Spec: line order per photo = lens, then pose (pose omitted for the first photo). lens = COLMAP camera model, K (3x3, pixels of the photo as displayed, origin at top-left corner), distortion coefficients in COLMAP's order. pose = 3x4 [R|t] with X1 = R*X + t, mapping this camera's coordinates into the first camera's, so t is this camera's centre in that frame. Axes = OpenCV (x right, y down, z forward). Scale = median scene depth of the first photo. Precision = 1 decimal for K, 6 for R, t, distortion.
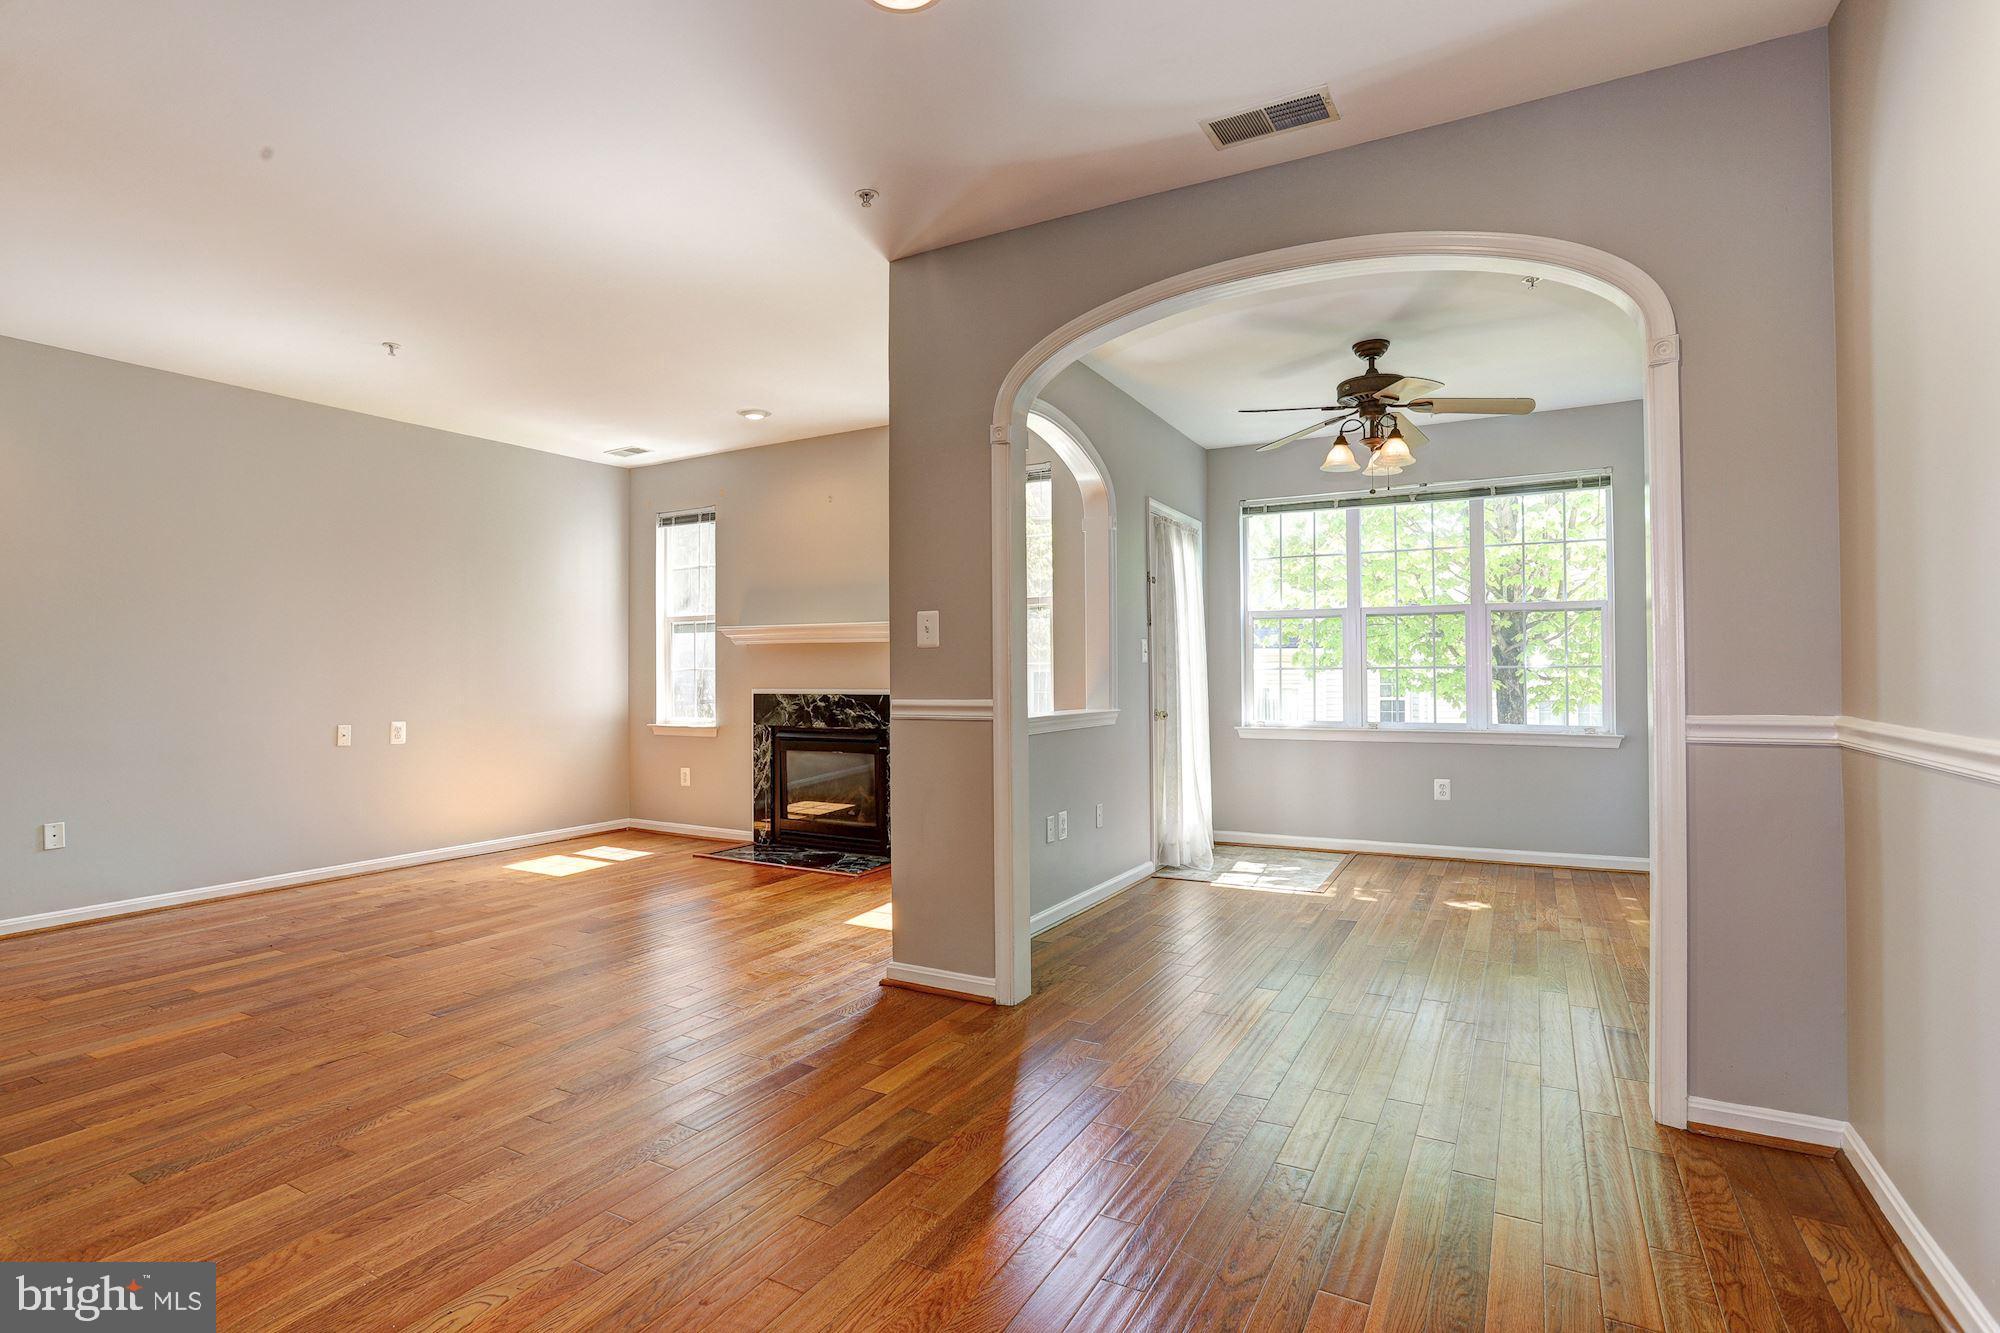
lens RADIAL K [[986.3, 0, 993.8], [0, 986.3, 661.8], [0, 0, 1]] dist [-0.048976, 0.017895]
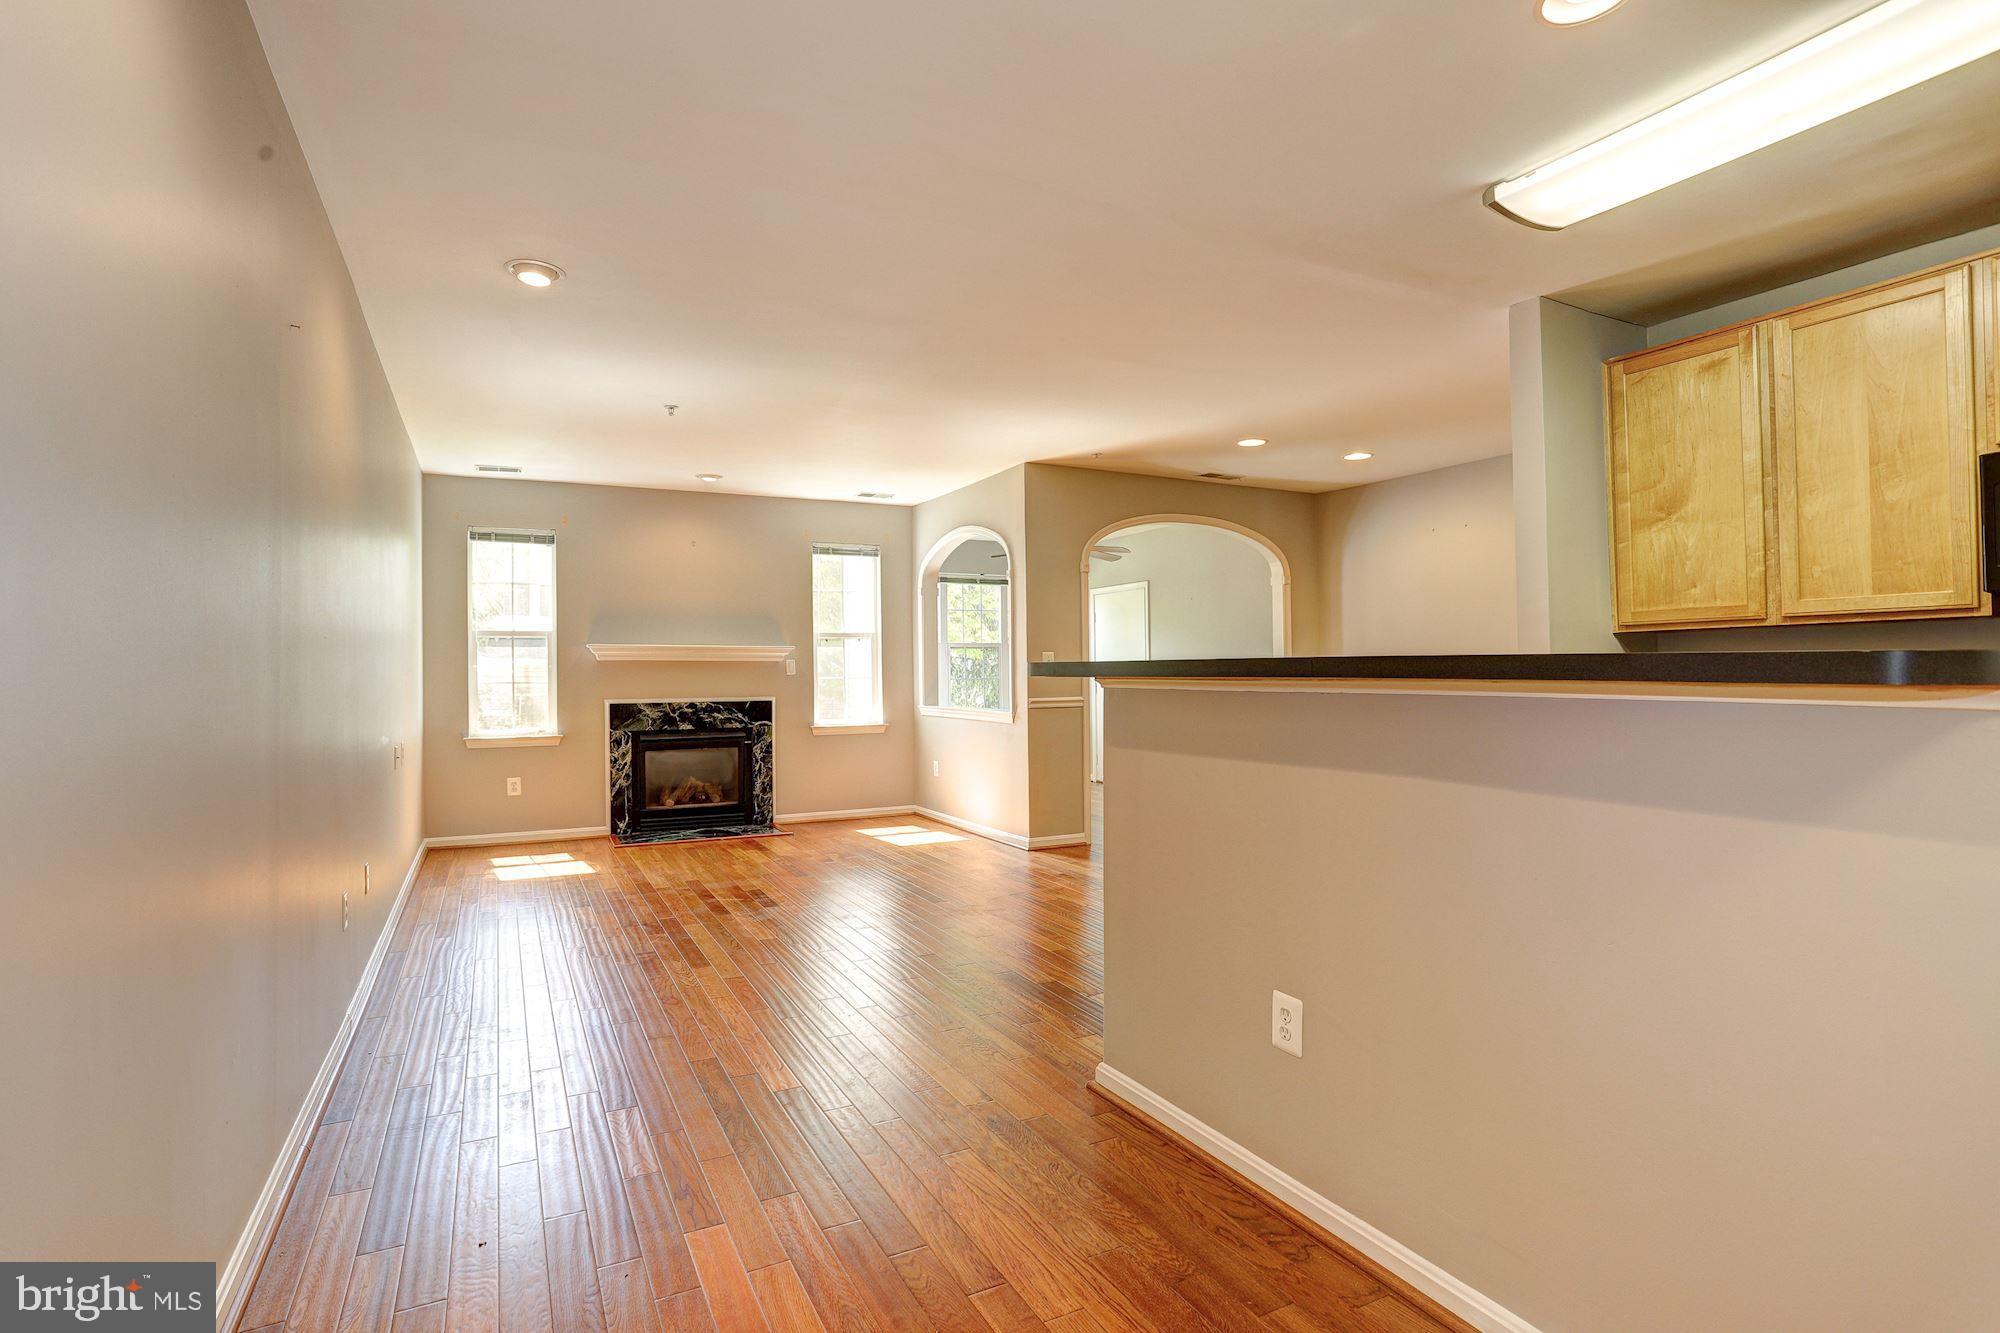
lens RADIAL K [[973.1, 0, 970.7], [0, 973.1, 668.5], [0, 0, 1]] dist [-0.046906, 0.021631]
pose [[0.561637, 0.003451, 0.827376, -0.978252], [-0.004059, 0.999991, -0.001416, -0.008892], [-0.827373, -0.002563, 0.561646, 0.031314]]
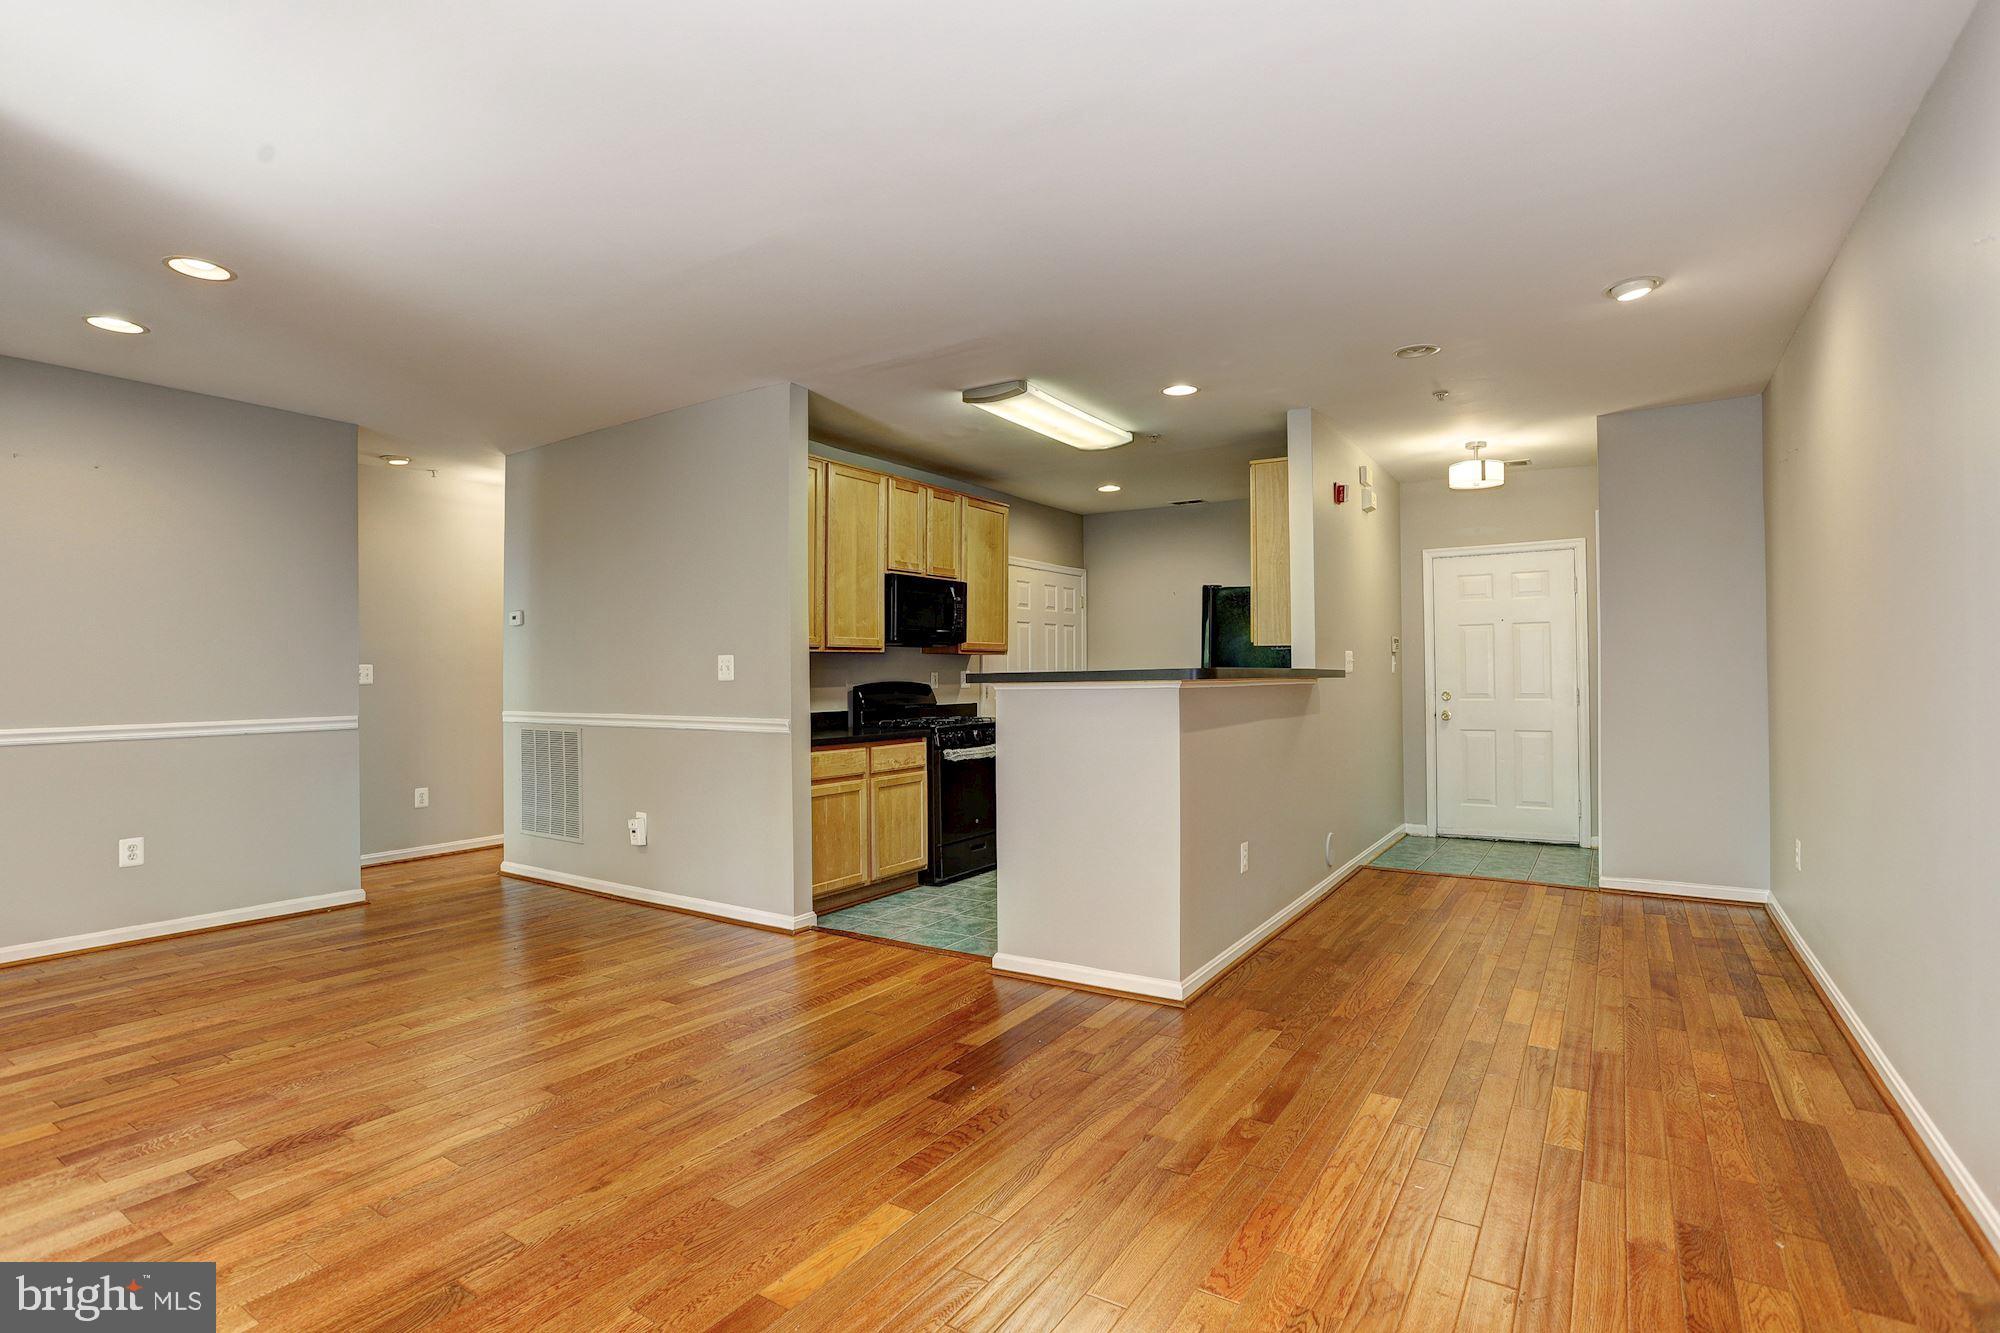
lens RADIAL K [[986.3, 0, 1003.8], [0, 986.3, 674.2], [0, 0, 1]] dist [-0.048976, 0.017895]
pose [[-0.998552, 0.010844, 0.052698, -0.495066], [0.010421, 0.999911, -0.008299, -0.004738], [-0.052784, -0.007738, -0.998576, 0.824707]]
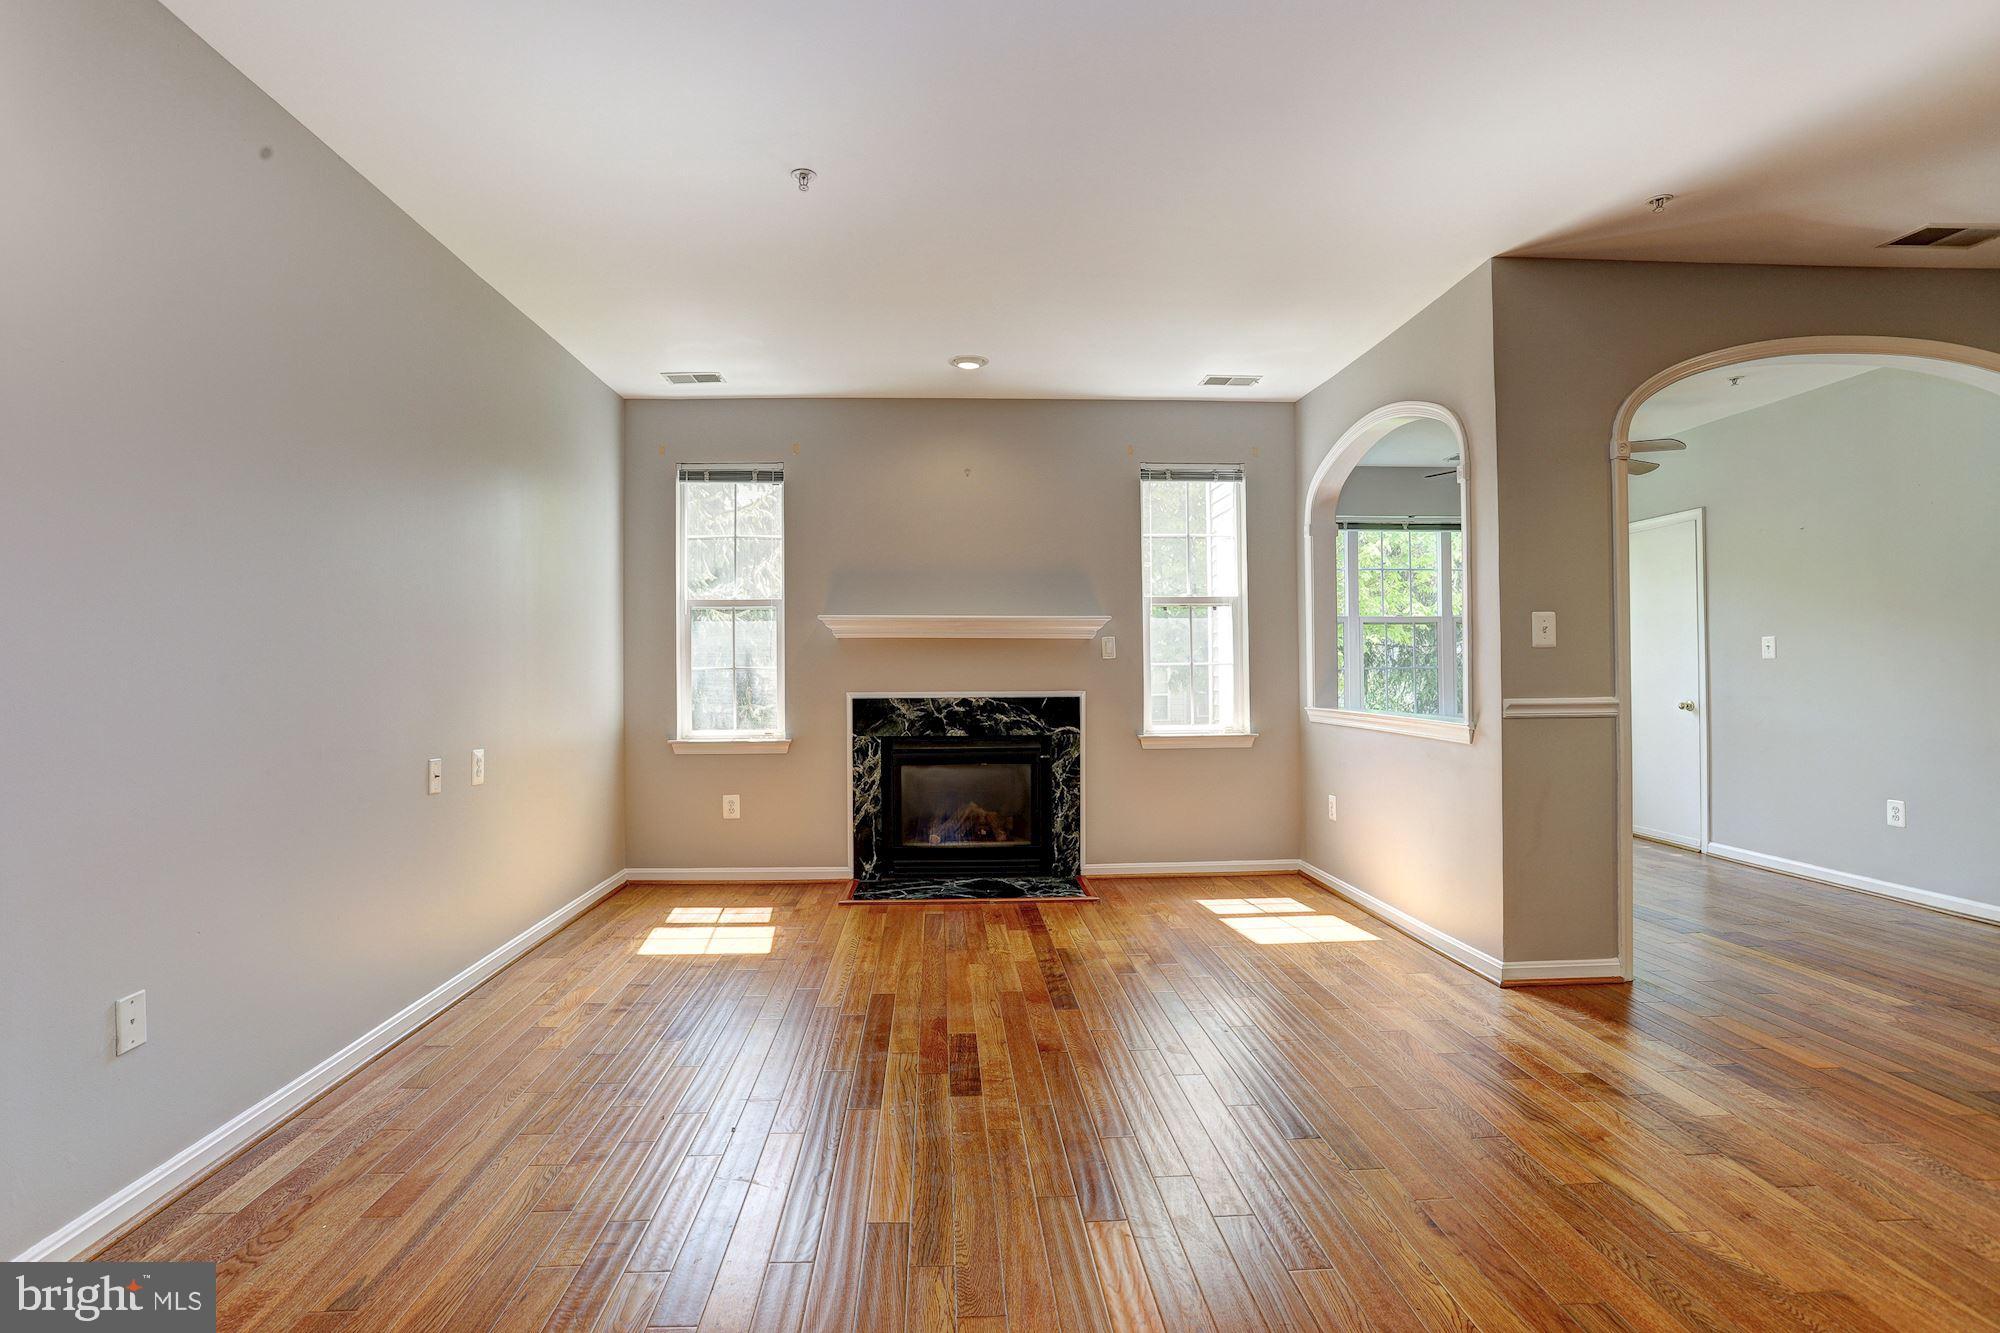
lens RADIAL K [[973.1, 0, 991.5], [0, 973.1, 662.5], [0, 0, 1]] dist [-0.046906, 0.021631]
pose [[0.842320, 0.004227, 0.538961, -0.612157], [-0.004475, 0.999990, -0.000850, 0.002633], [-0.538959, -0.001696, 0.842330, 0.267508]]
